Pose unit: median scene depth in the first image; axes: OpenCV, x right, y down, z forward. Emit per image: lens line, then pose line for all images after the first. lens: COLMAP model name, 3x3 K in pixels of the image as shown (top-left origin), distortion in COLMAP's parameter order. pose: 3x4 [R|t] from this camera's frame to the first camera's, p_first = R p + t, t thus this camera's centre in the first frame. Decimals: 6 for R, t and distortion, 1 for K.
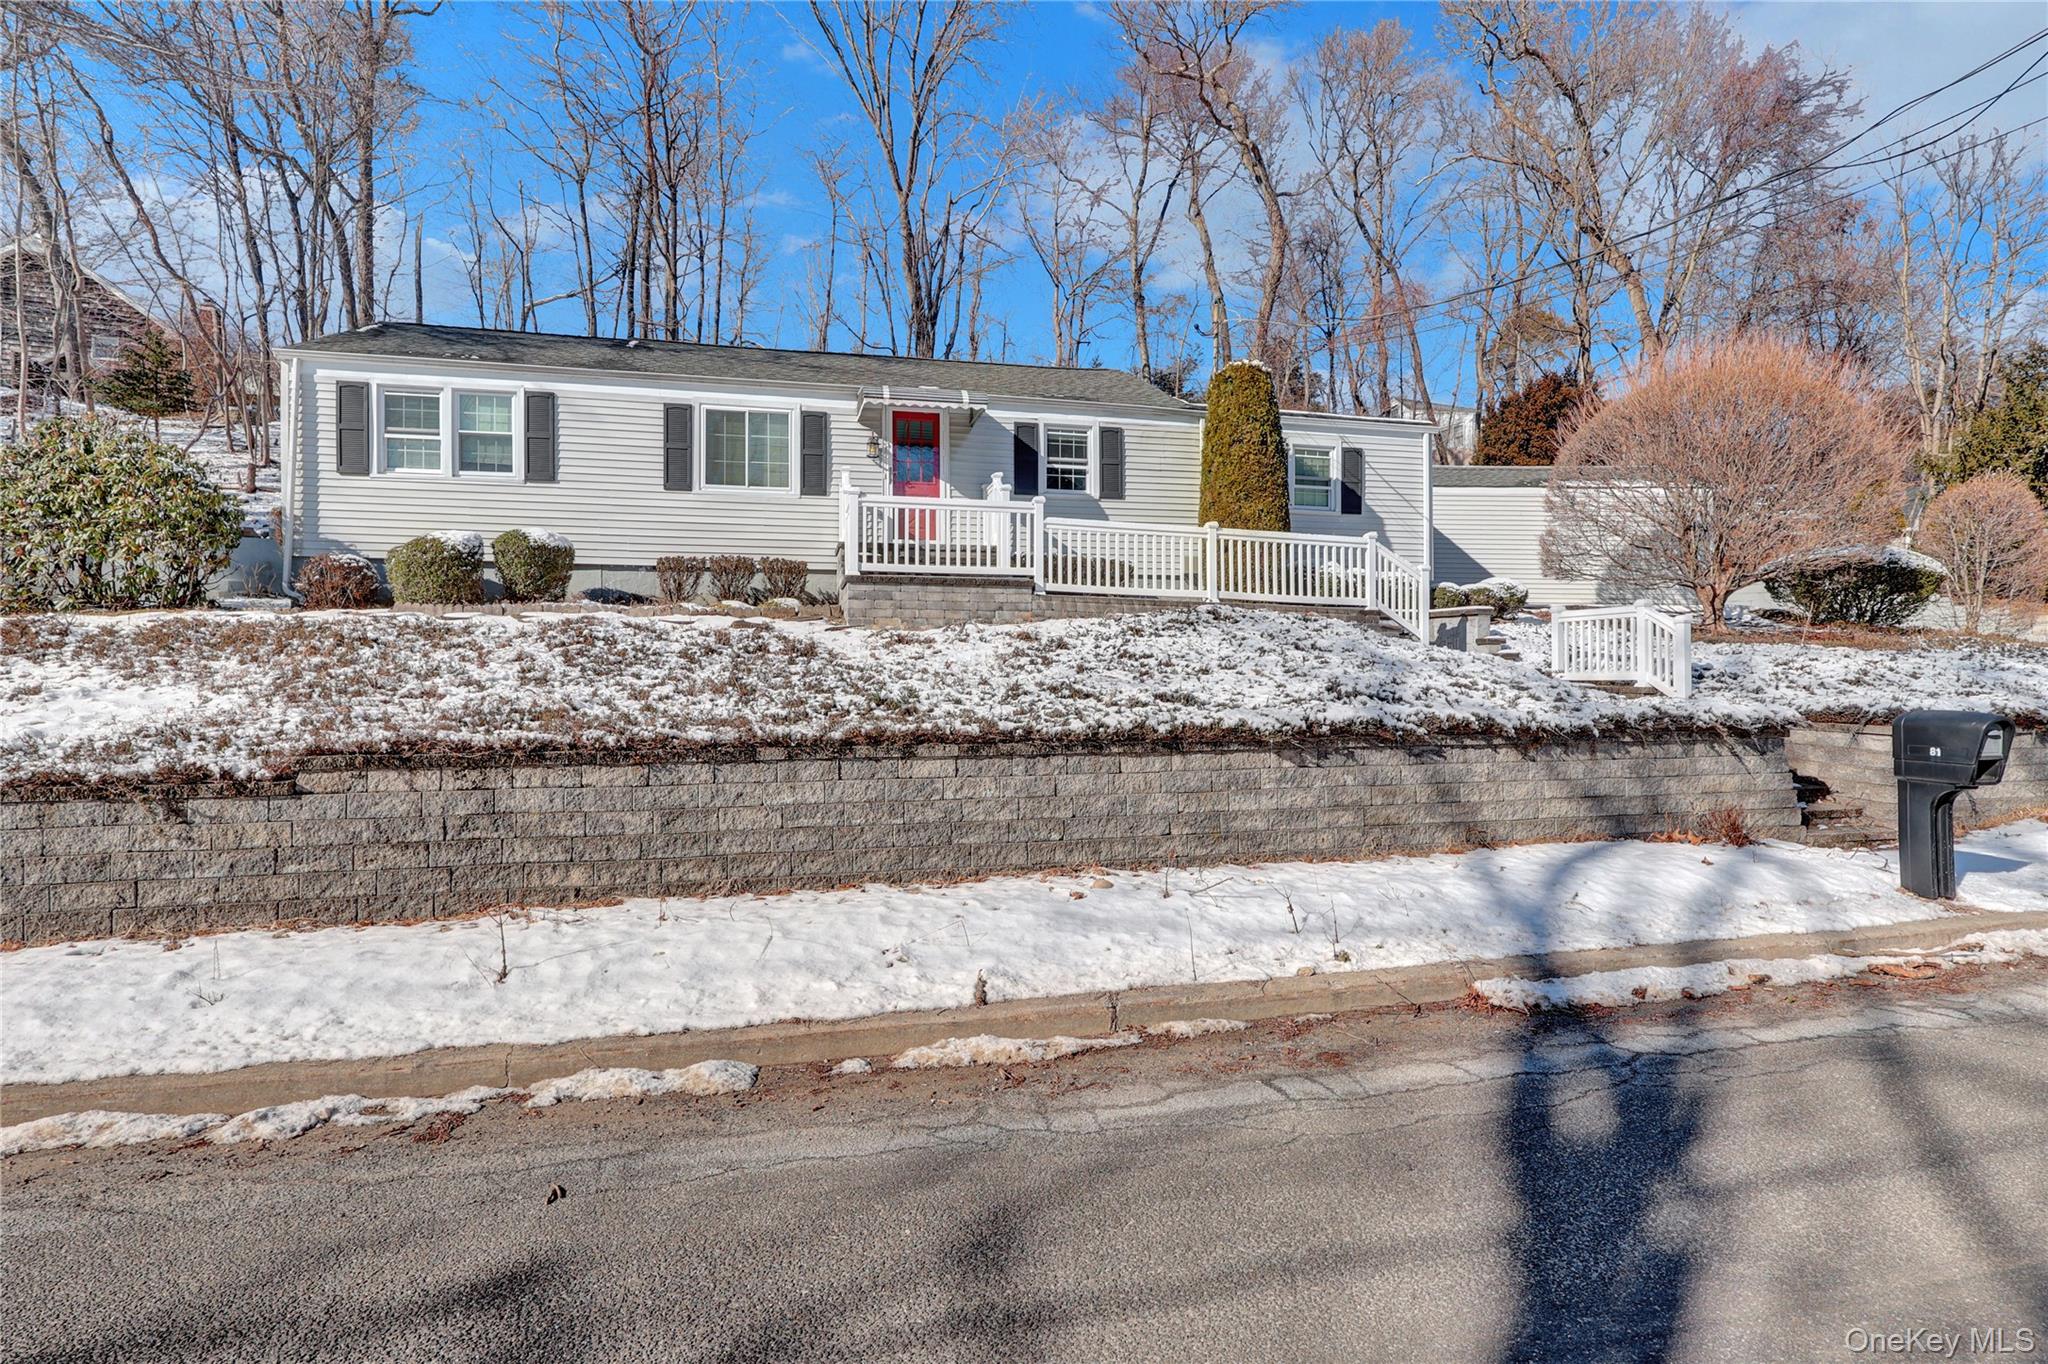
lens RADIAL K [[969.5, 0, 1015.4], [0, 969.5, 679.0], [0, 0, 1]] dist [0.003757, 0.001883]
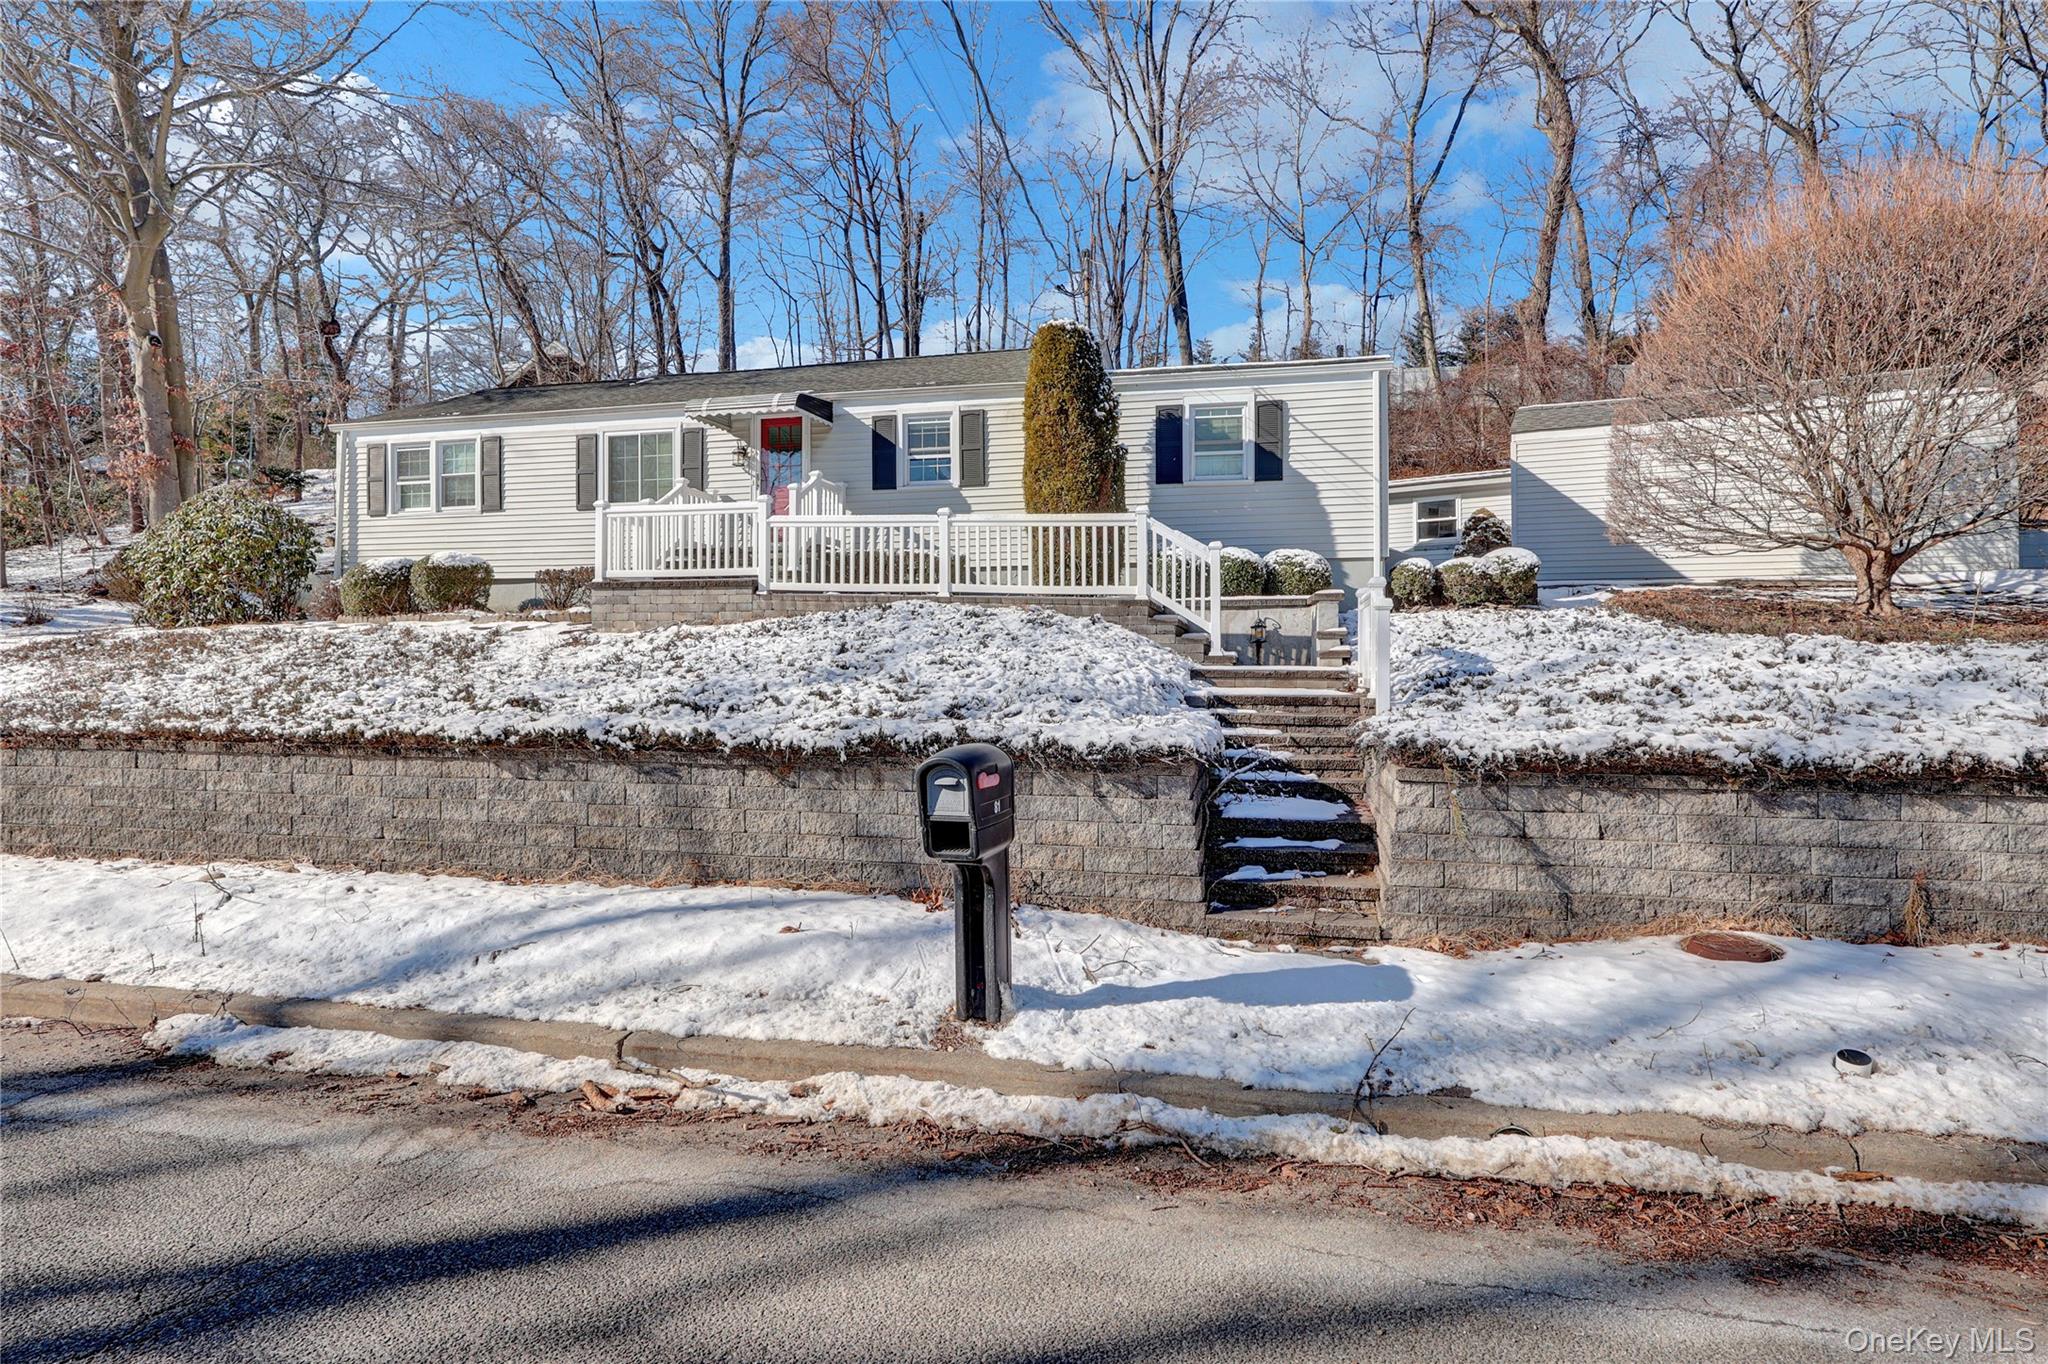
lens RADIAL K [[969.5, 0, 1019.9], [0, 969.5, 676.8], [0, 0, 1]] dist [0.003757, 0.001883]
pose [[0.900648, 0.008364, -0.434470, 0.638530], [-0.006027, 0.999959, 0.006757, -0.009986], [0.434509, -0.003467, 0.900661, 0.202632]]
